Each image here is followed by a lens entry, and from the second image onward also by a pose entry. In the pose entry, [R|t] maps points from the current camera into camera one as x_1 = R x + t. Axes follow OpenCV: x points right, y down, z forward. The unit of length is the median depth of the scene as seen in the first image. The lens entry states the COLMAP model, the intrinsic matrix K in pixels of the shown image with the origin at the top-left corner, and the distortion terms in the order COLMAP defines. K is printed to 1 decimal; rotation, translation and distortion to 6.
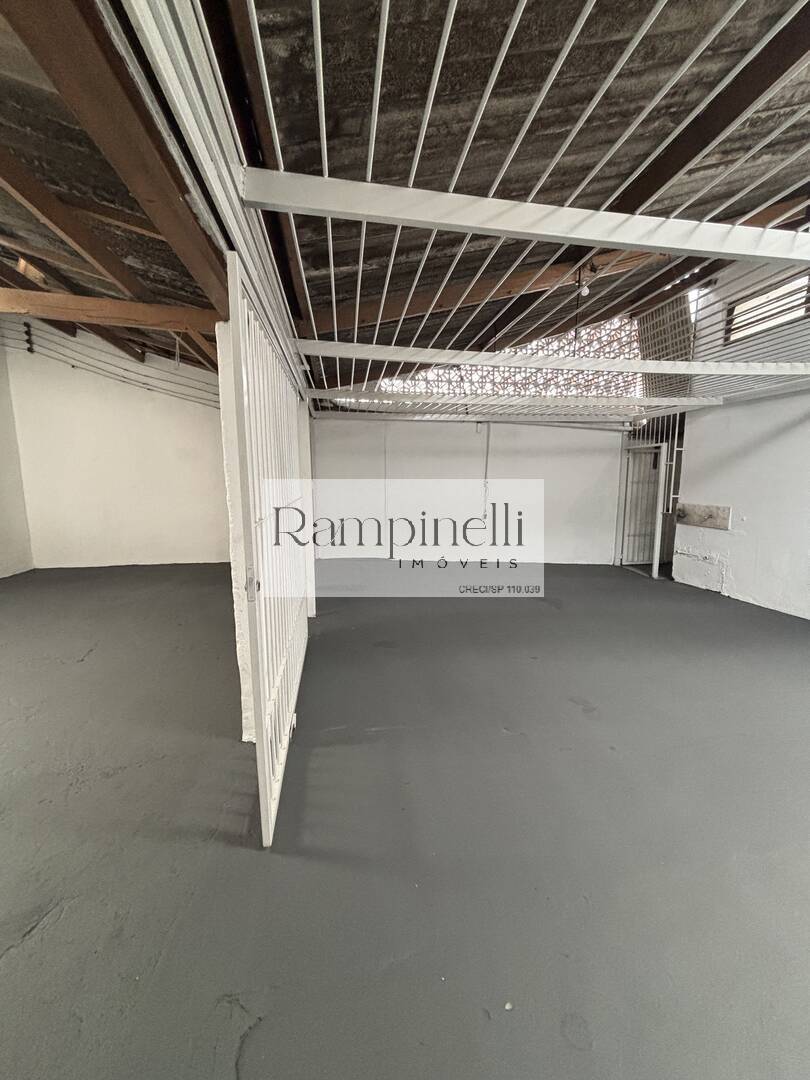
lens RADIAL K [[436.6, 0, 405.5], [0, 436.6, 537.4], [0, 0, 1]] dist [-0.000602, 0.001543]
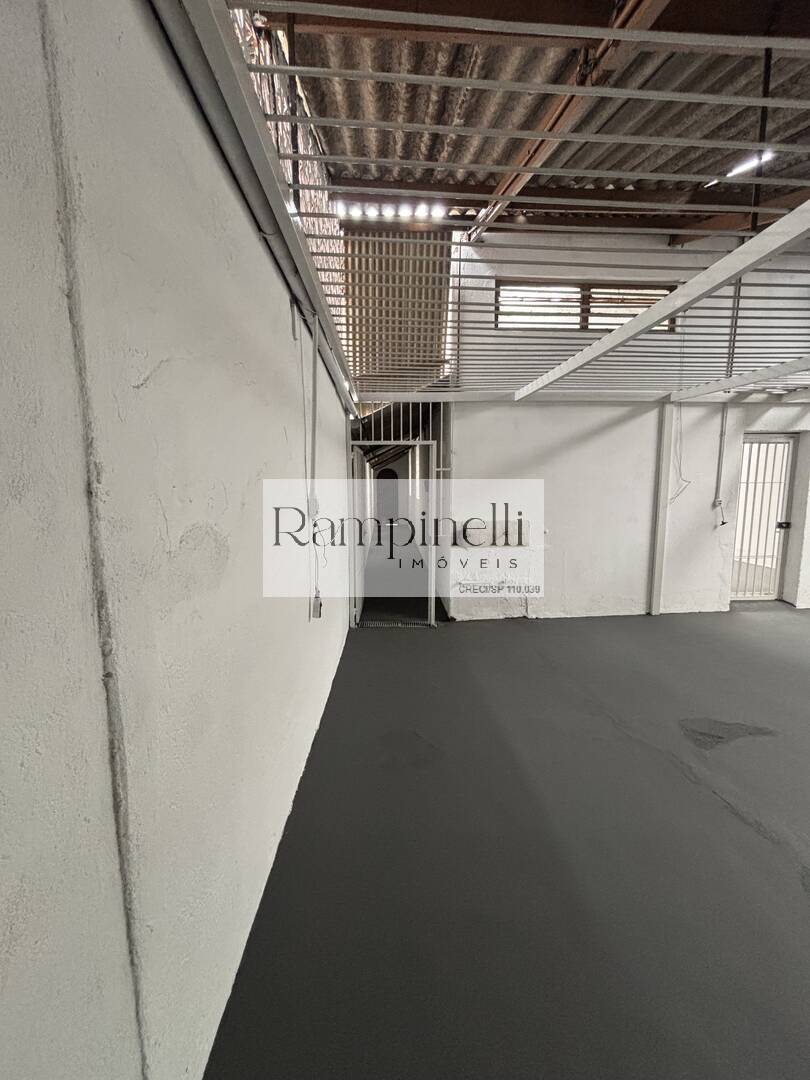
lens RADIAL K [[436.6, 0, 406.2], [0, 436.6, 543.5], [0, 0, 1]] dist [-0.000602, 0.001543]
pose [[0.107731, -0.120017, 0.986909, -0.144826], [0.145335, 0.983924, 0.103789, -0.129830], [-0.983500, 0.132251, 0.123442, 0.977492]]
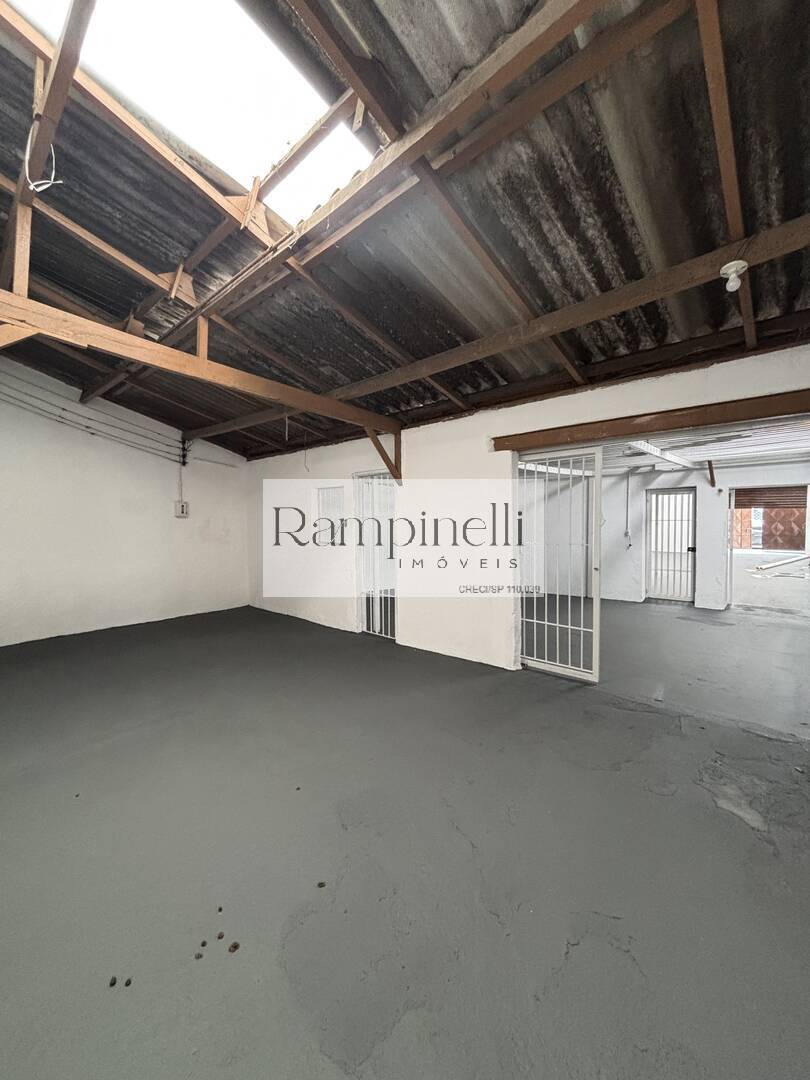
lens RADIAL K [[436.6, 0, 402.7], [0, 436.6, 543.7], [0, 0, 1]] dist [-0.000602, 0.001543]
pose [[0.780033, -0.037287, 0.624627, -0.614093], [0.094231, 0.993839, -0.058348, 0.003146], [-0.618603, 0.104372, 0.778741, -0.055761]]
